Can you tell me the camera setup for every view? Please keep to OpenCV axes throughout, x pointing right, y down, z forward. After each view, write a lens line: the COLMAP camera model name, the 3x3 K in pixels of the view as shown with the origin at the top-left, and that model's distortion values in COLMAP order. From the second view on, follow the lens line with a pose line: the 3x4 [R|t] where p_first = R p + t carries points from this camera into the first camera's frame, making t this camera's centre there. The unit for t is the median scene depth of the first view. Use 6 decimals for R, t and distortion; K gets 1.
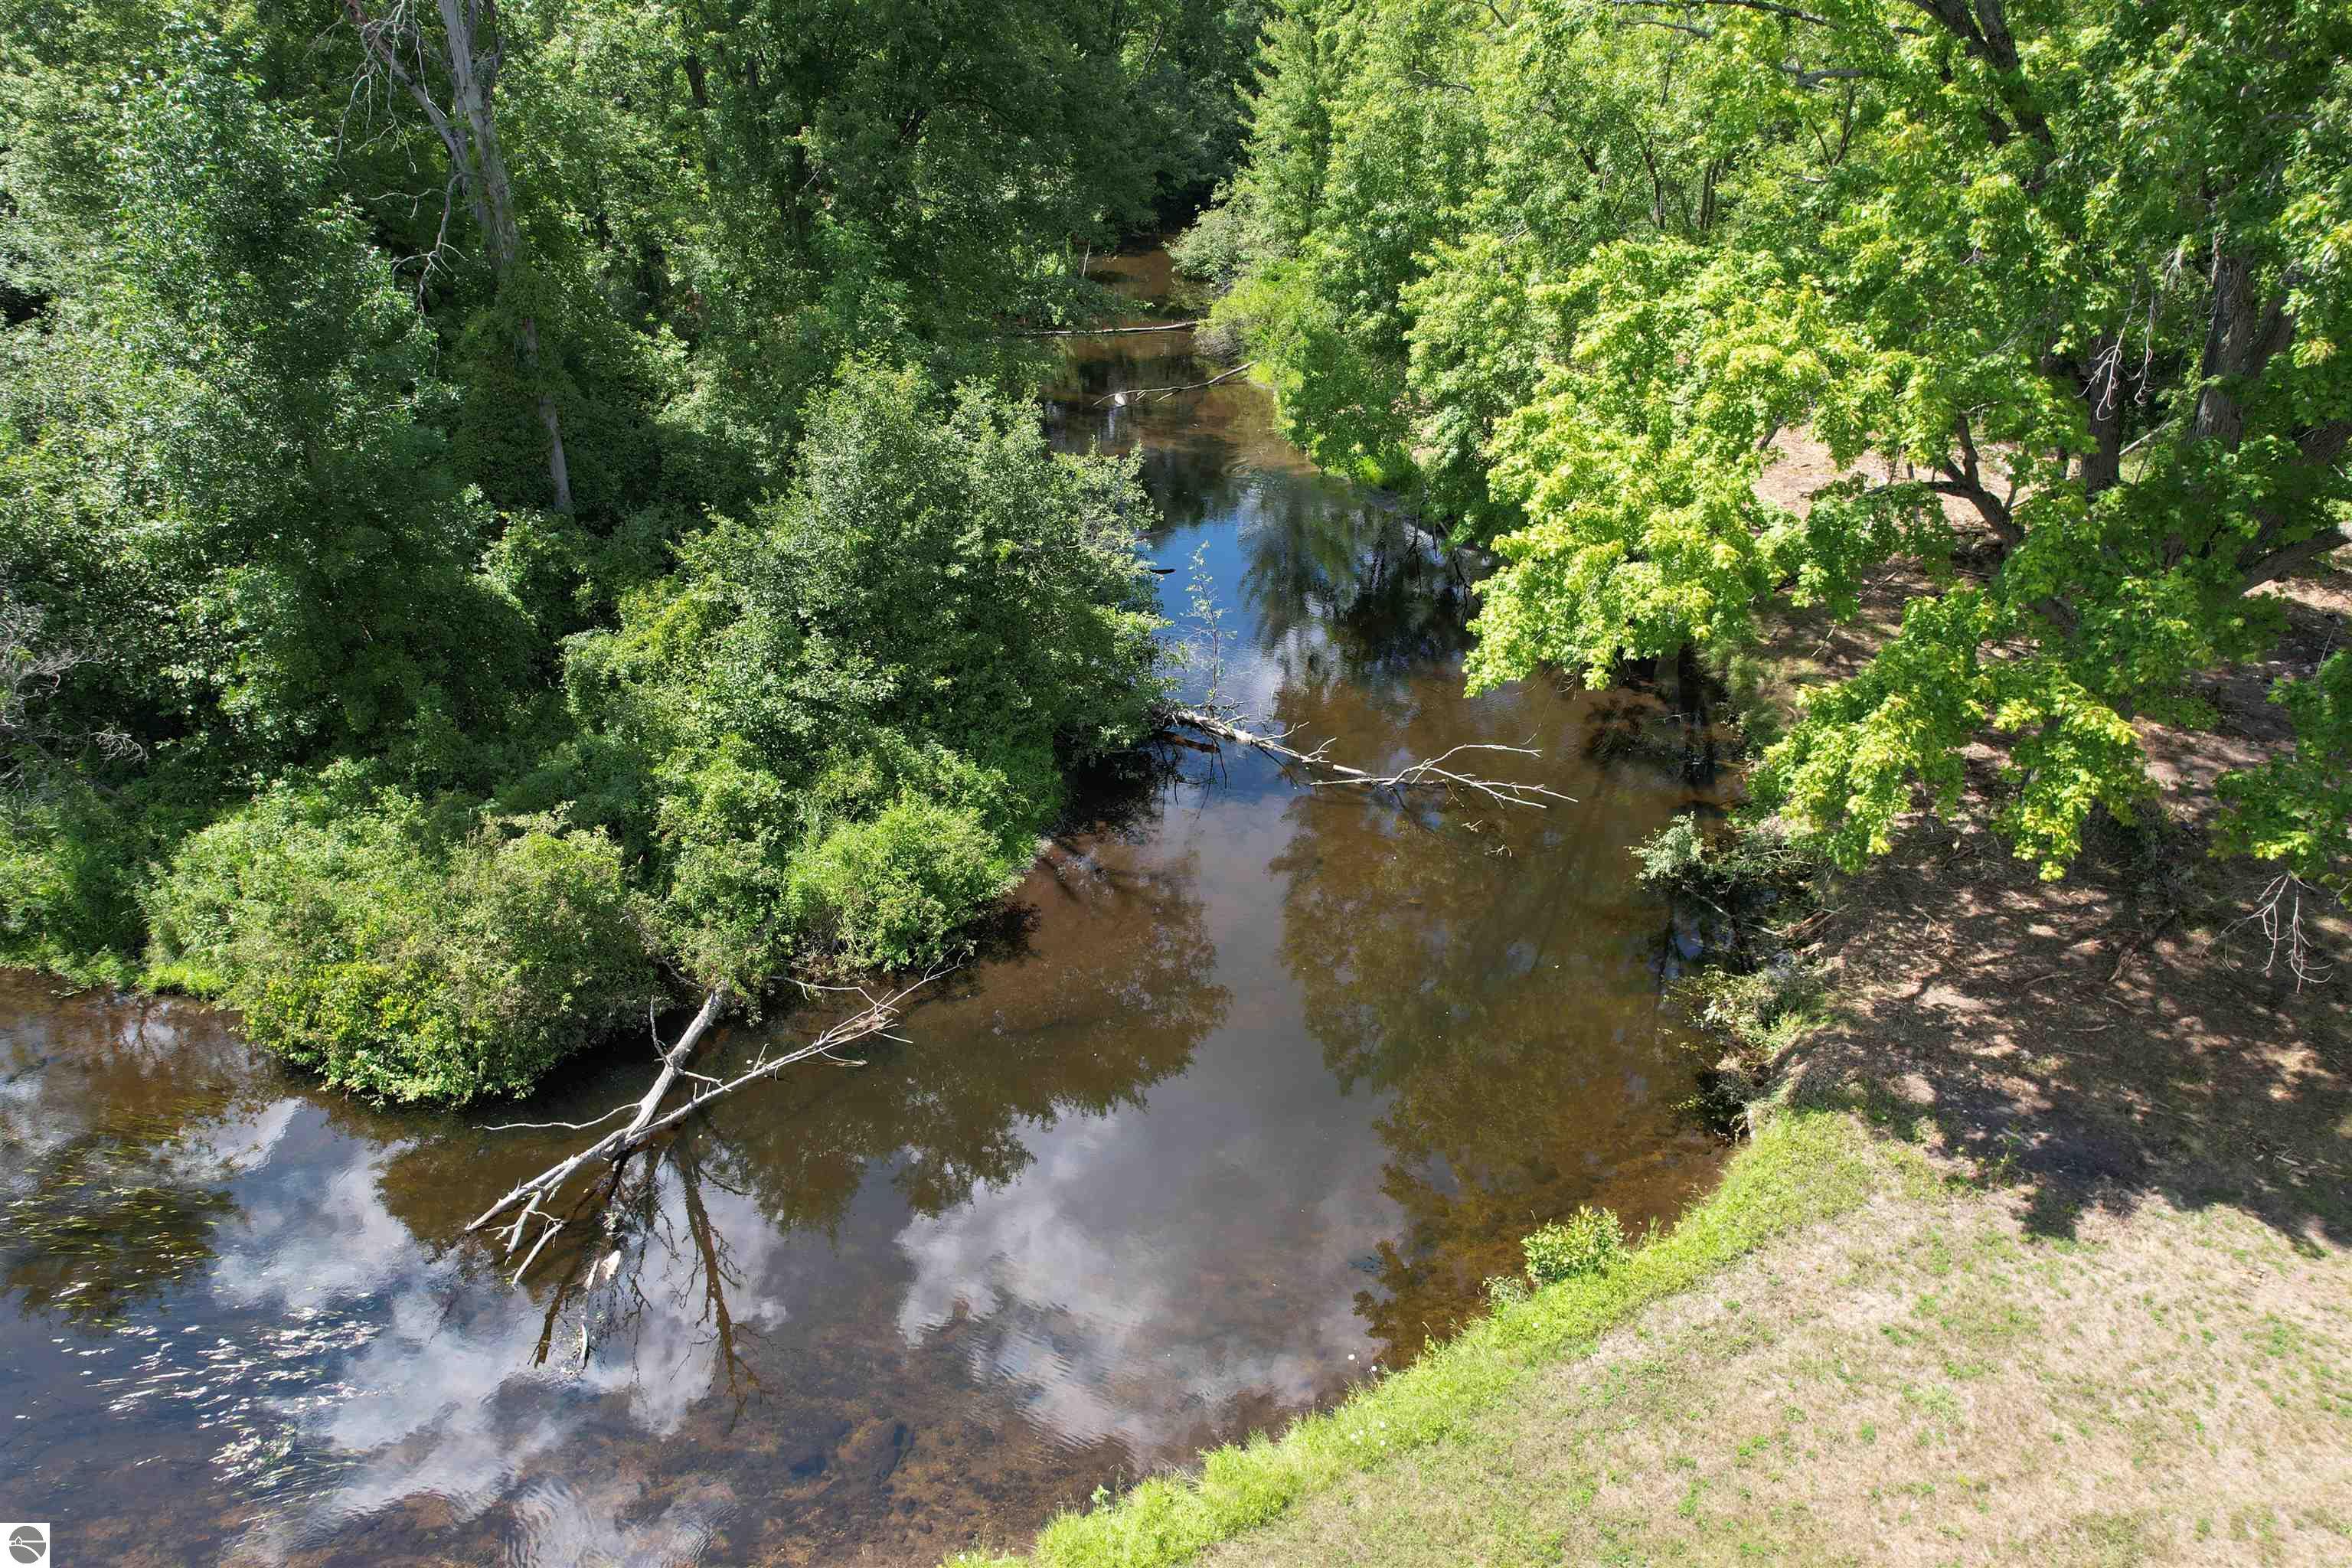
lens RADIAL K [[1496.8, 0, 1191.2], [0, 1496.8, 788.3], [0, 0, 1]] dist [-0.067845, 0.063026]
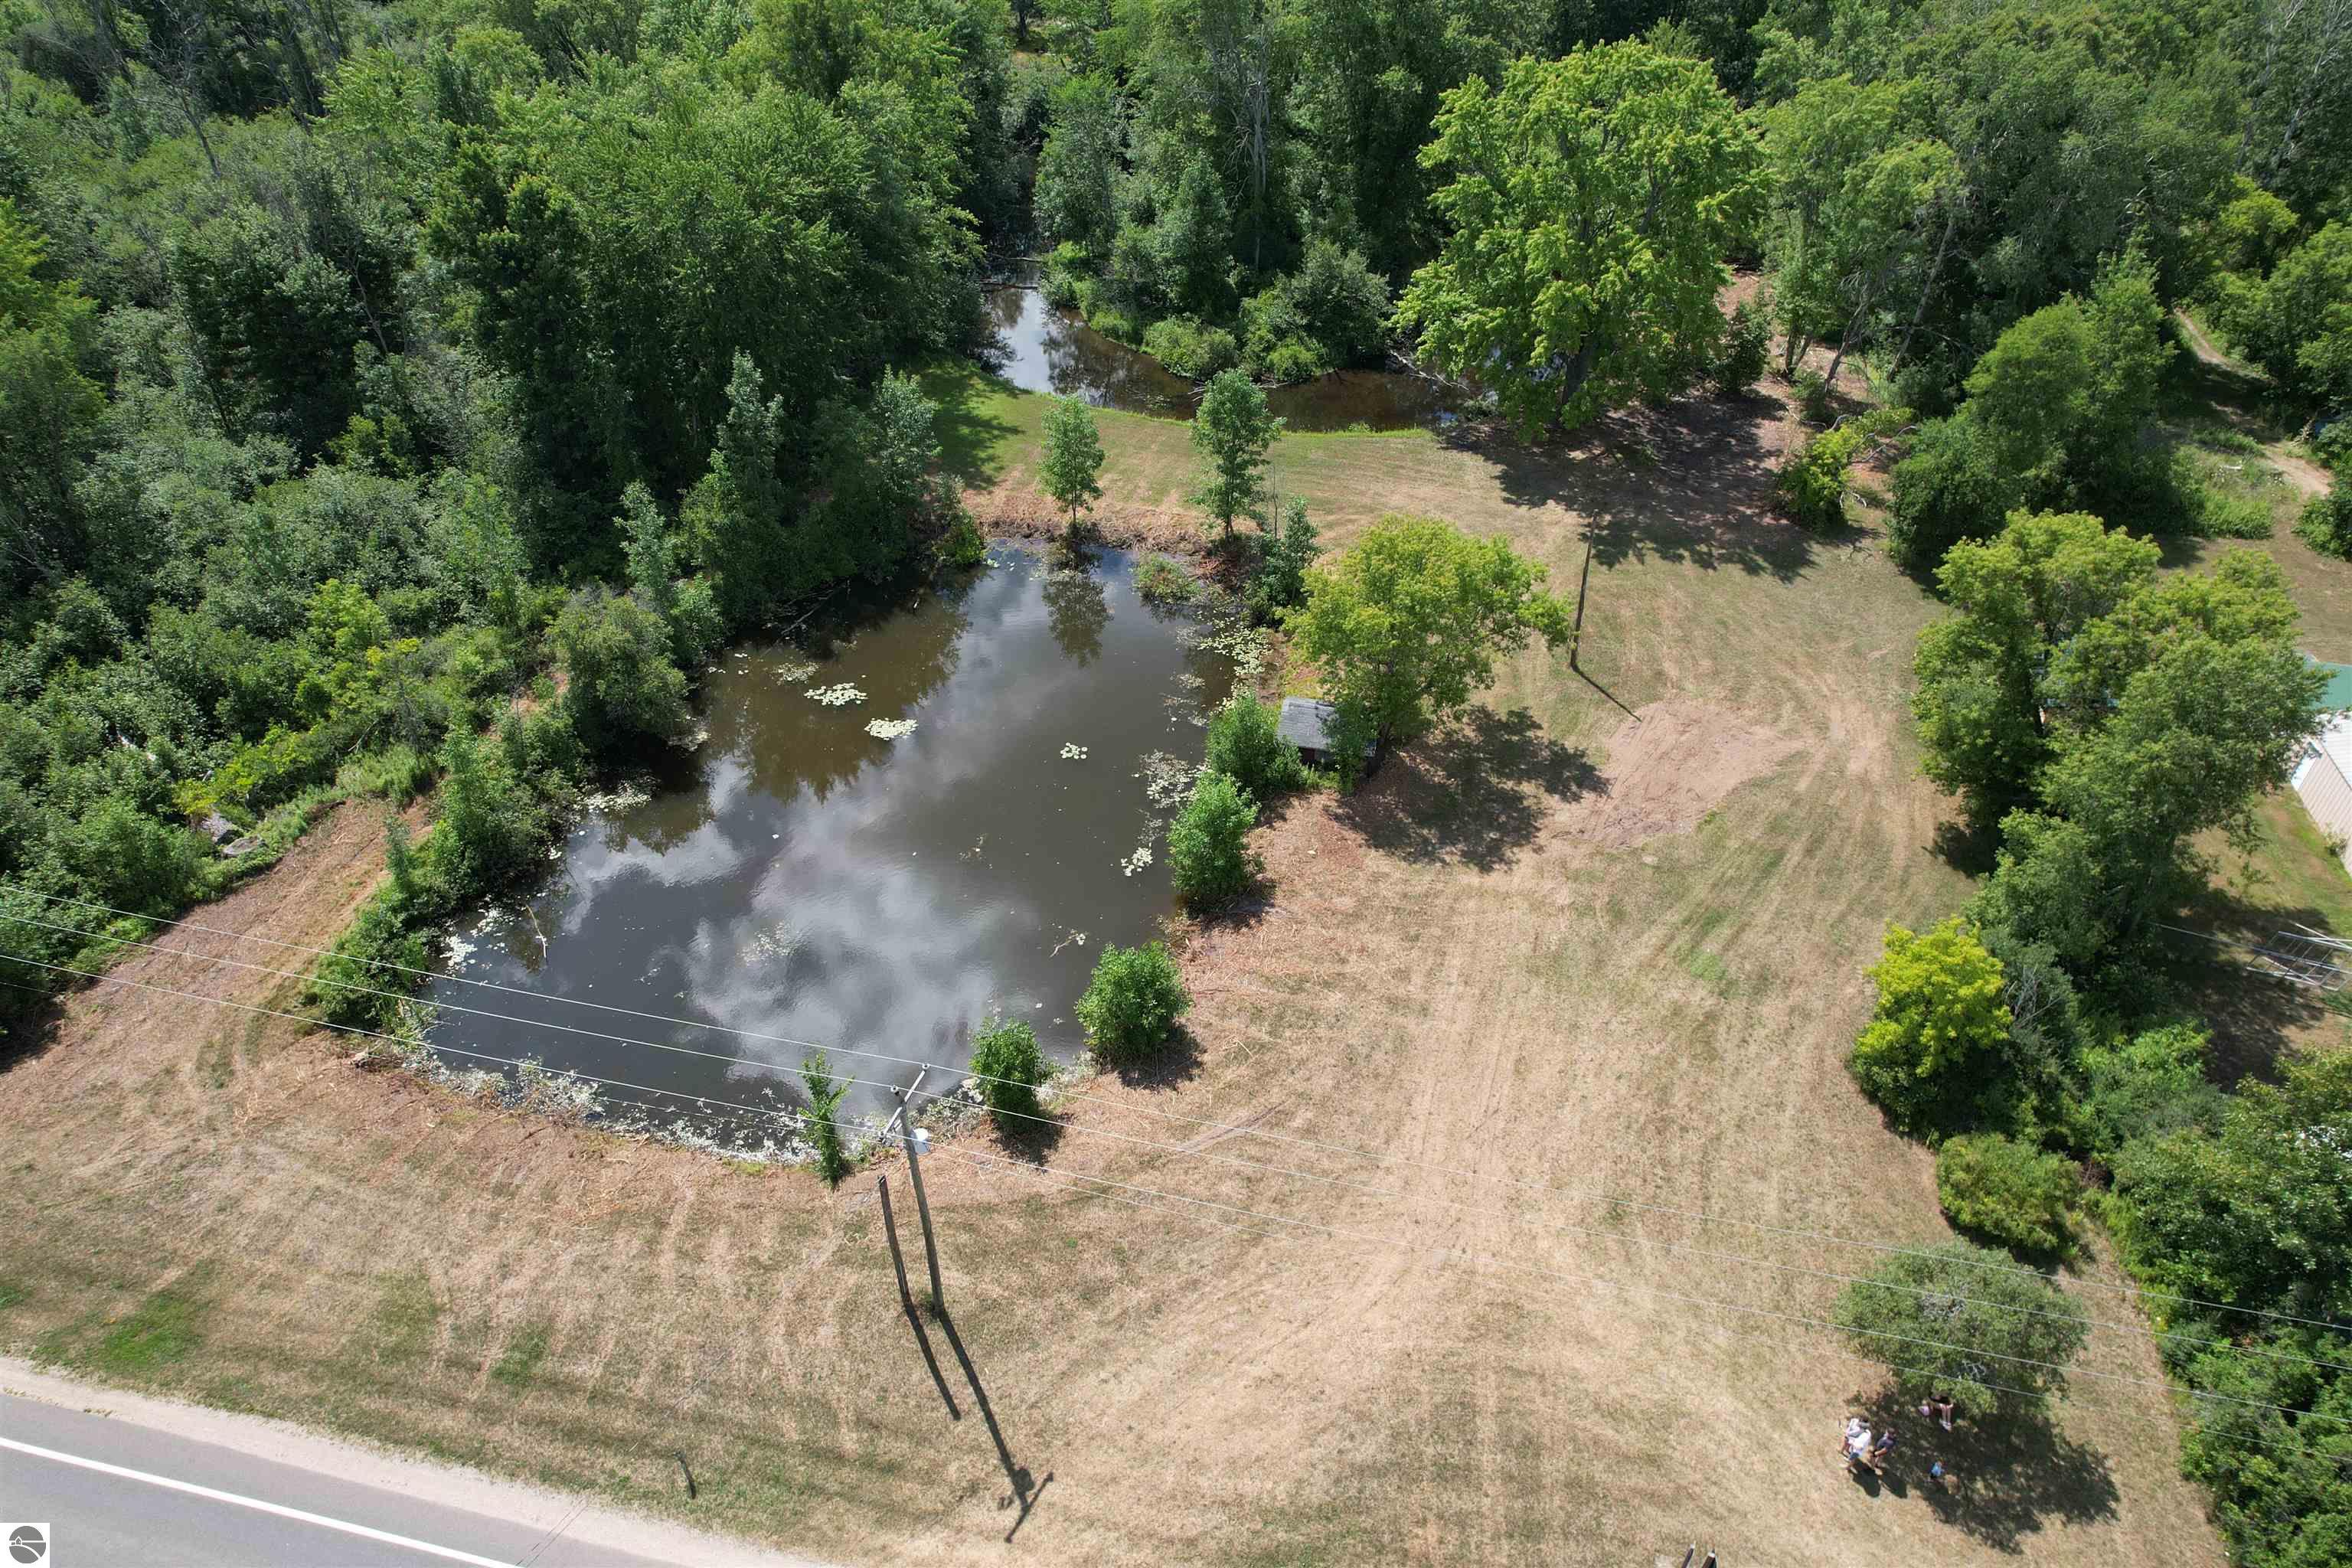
lens RADIAL K [[1496.8, 0, 1191.2], [0, 1496.8, 788.3], [0, 0, 1]] dist [-0.067845, 0.063026]
pose [[0.854985, 0.311978, -0.414331, 1.854824], [-0.256130, 0.948627, 0.185753, 0.537834], [0.450997, -0.052693, 0.890969, -3.272122]]
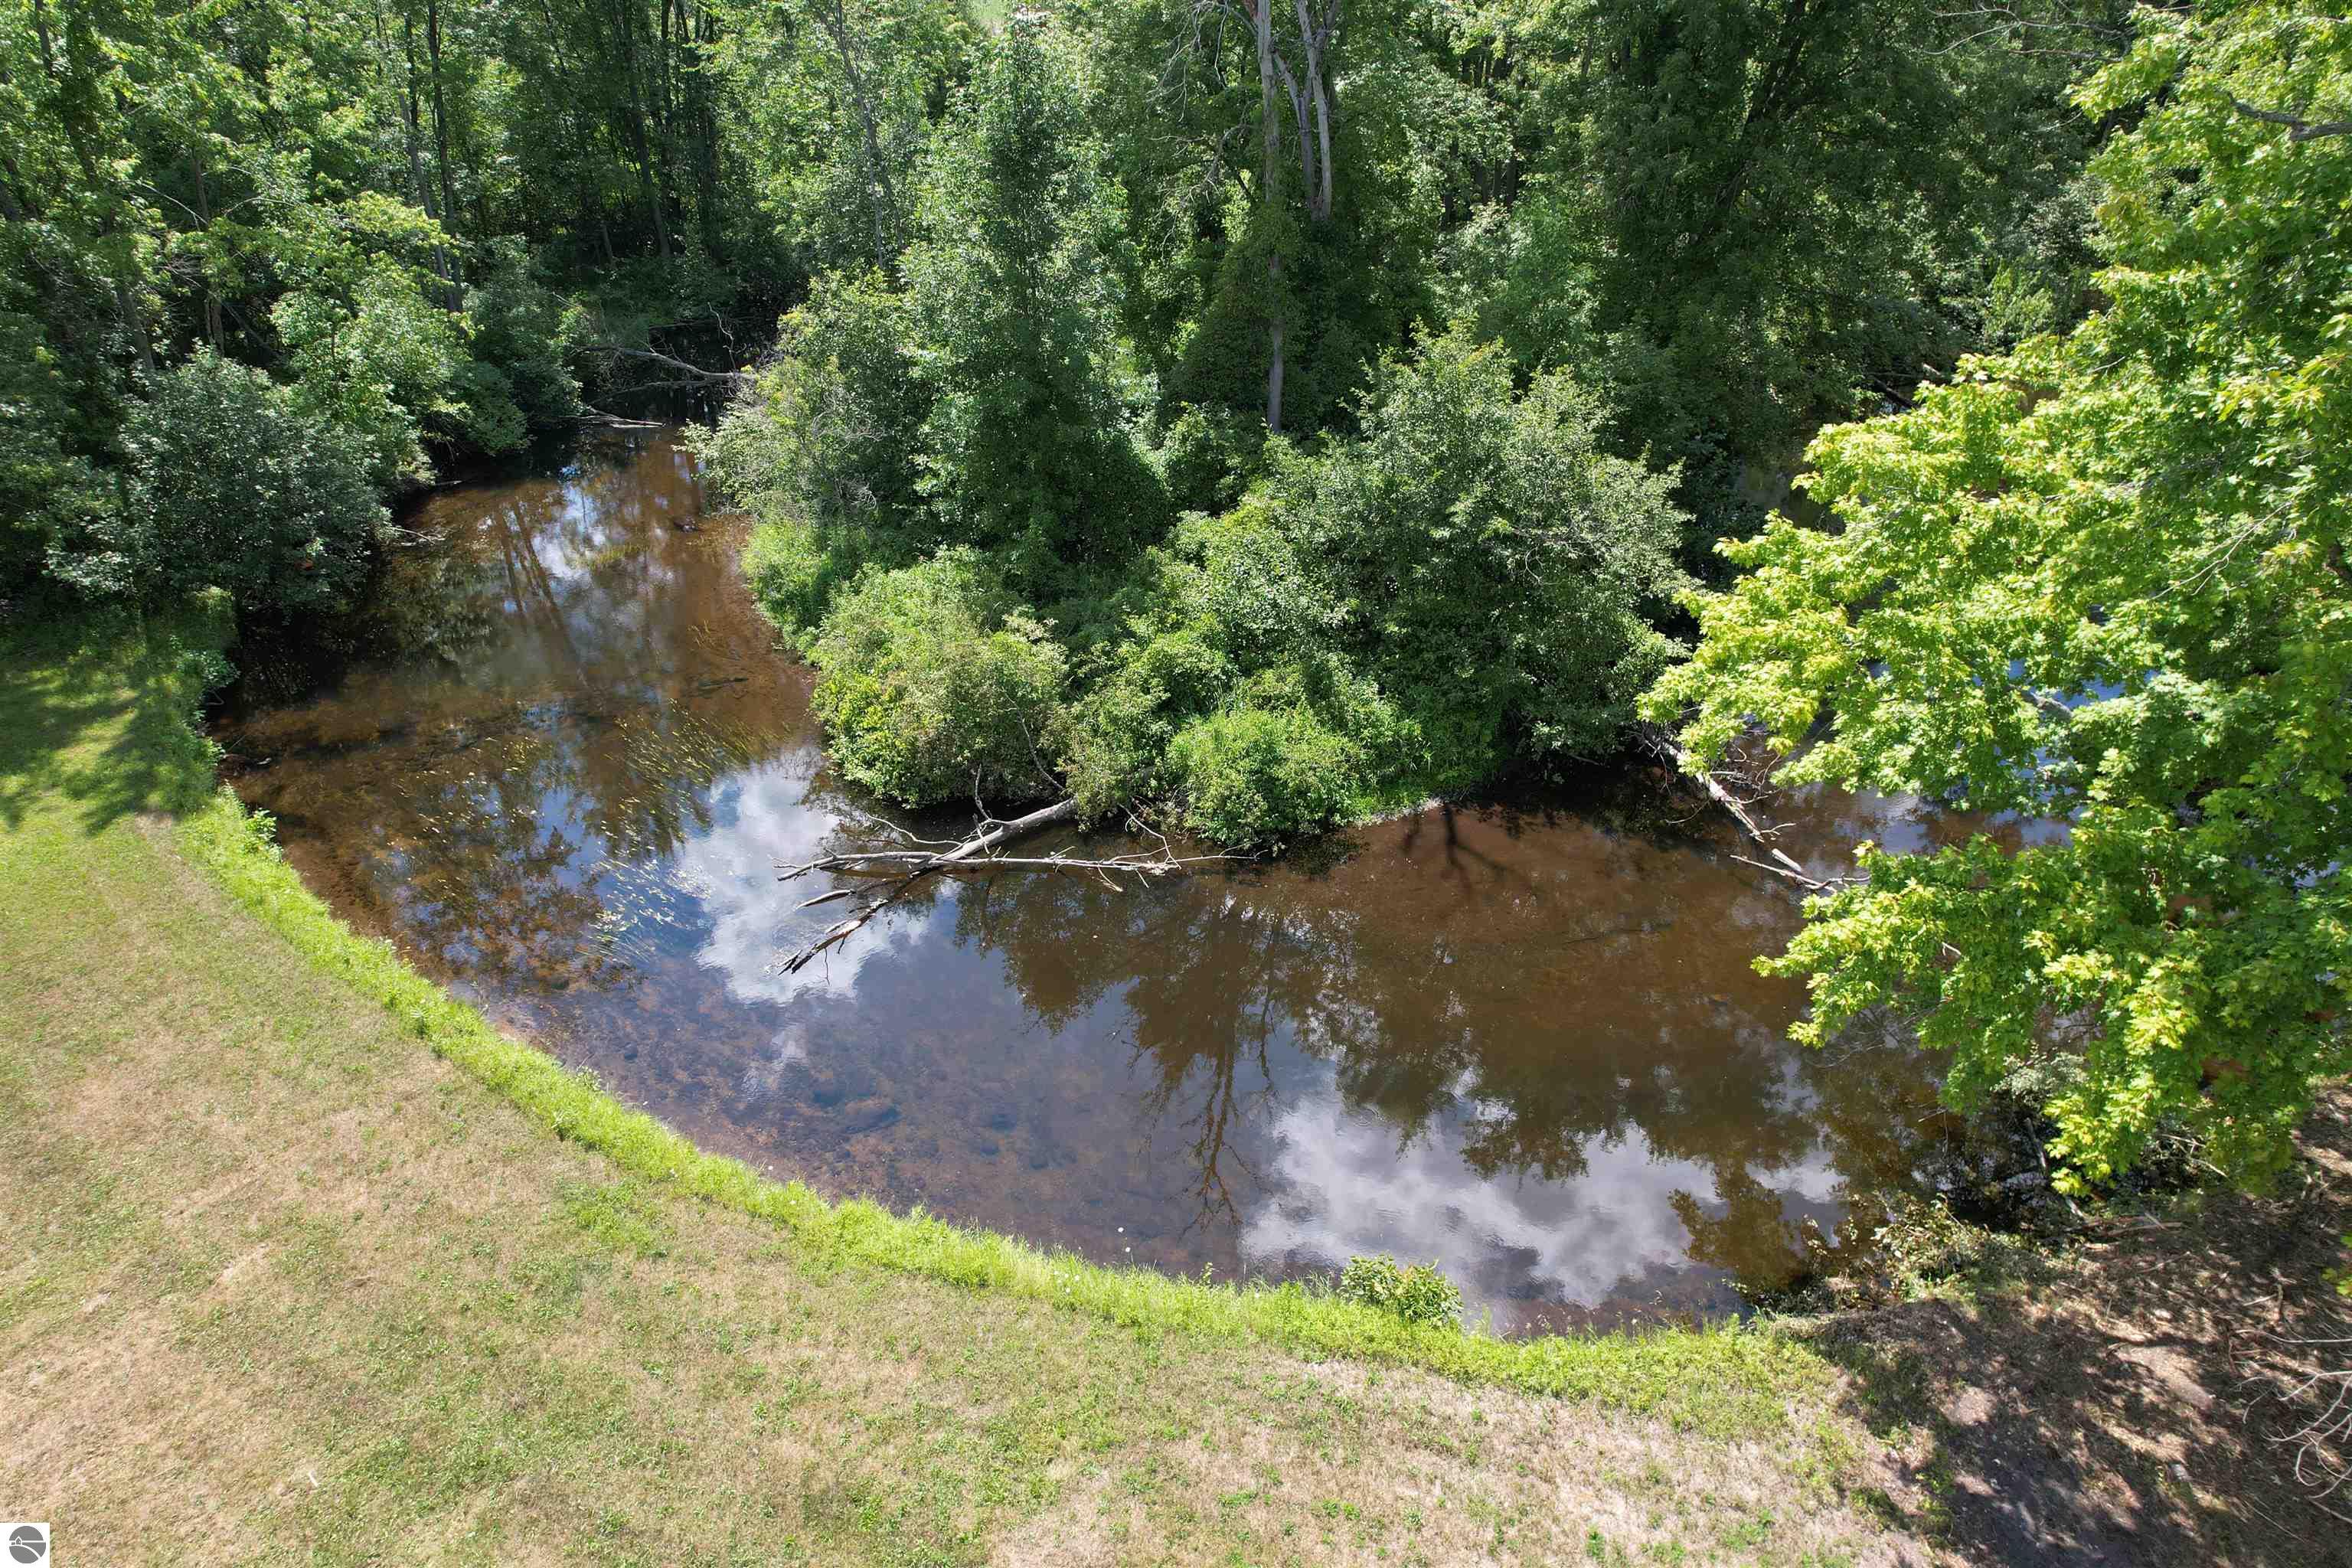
lens RADIAL K [[1496.8, 0, 1191.2], [0, 1496.8, 788.3], [0, 0, 1]] dist [-0.067845, 0.063026]
pose [[0.724698, 0.342991, -0.597637, 0.475688], [-0.337112, 0.932910, 0.126625, -0.057610], [0.600973, 0.109706, 0.791705, 0.074604]]
